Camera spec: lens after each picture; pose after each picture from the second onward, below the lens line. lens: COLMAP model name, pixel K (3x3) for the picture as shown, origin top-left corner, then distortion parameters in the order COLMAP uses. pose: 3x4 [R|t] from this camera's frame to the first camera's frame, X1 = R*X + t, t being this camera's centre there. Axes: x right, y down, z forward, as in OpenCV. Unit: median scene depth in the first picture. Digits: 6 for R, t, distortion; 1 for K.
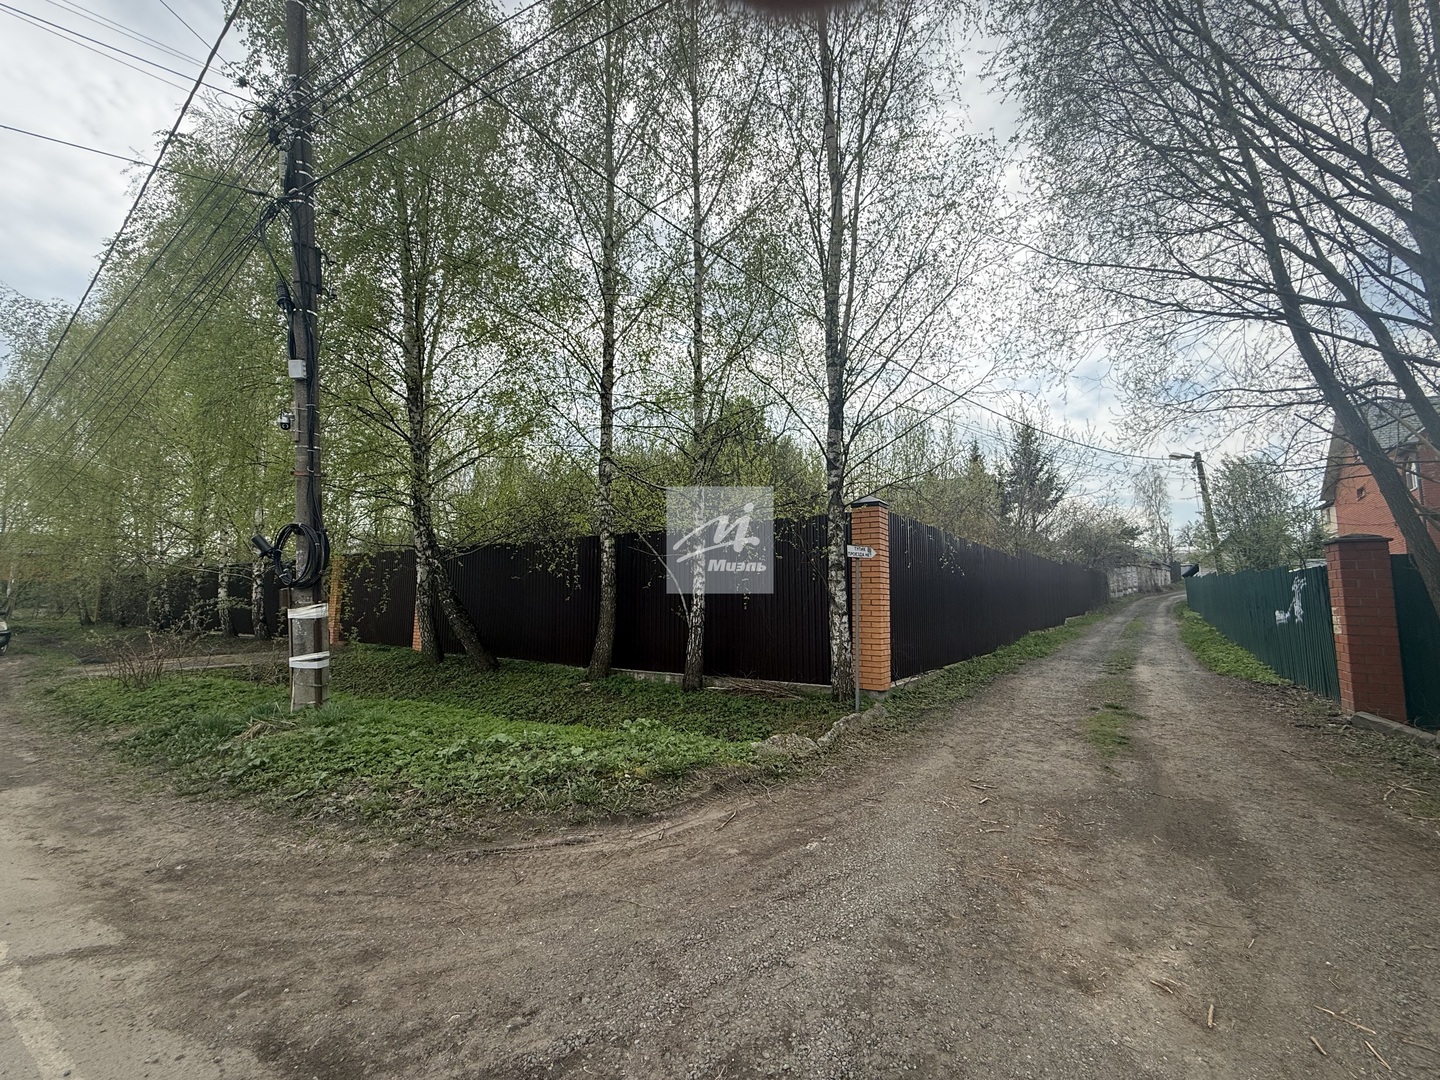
lens RADIAL K [[571.3, 0, 721.1], [0, 571.3, 550.6], [0, 0, 1]] dist [0.001172, -0.000198]
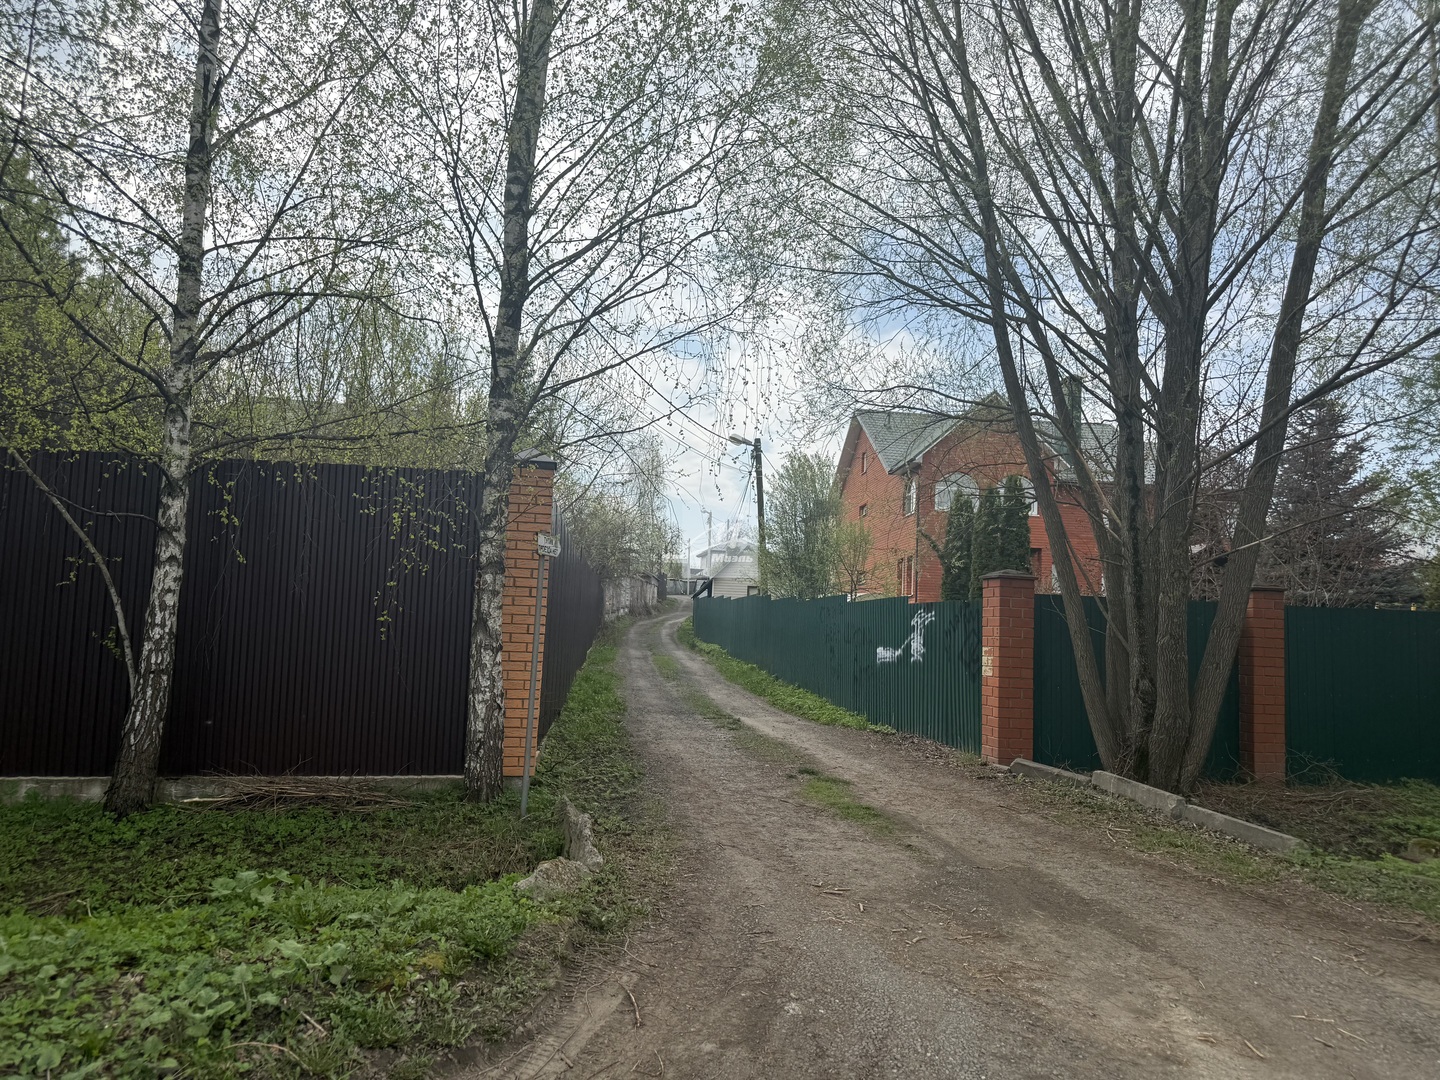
lens RADIAL K [[1015.4, 0, 720.4], [0, 1015.4, 534.5], [0, 0, 1]] dist [0.012786, -0.006545]
pose [[0.721402, 0.086327, 0.687114, -0.345212], [-0.091470, 0.995385, -0.029022, 0.004643], [-0.686449, -0.041914, 0.725969, 0.100350]]
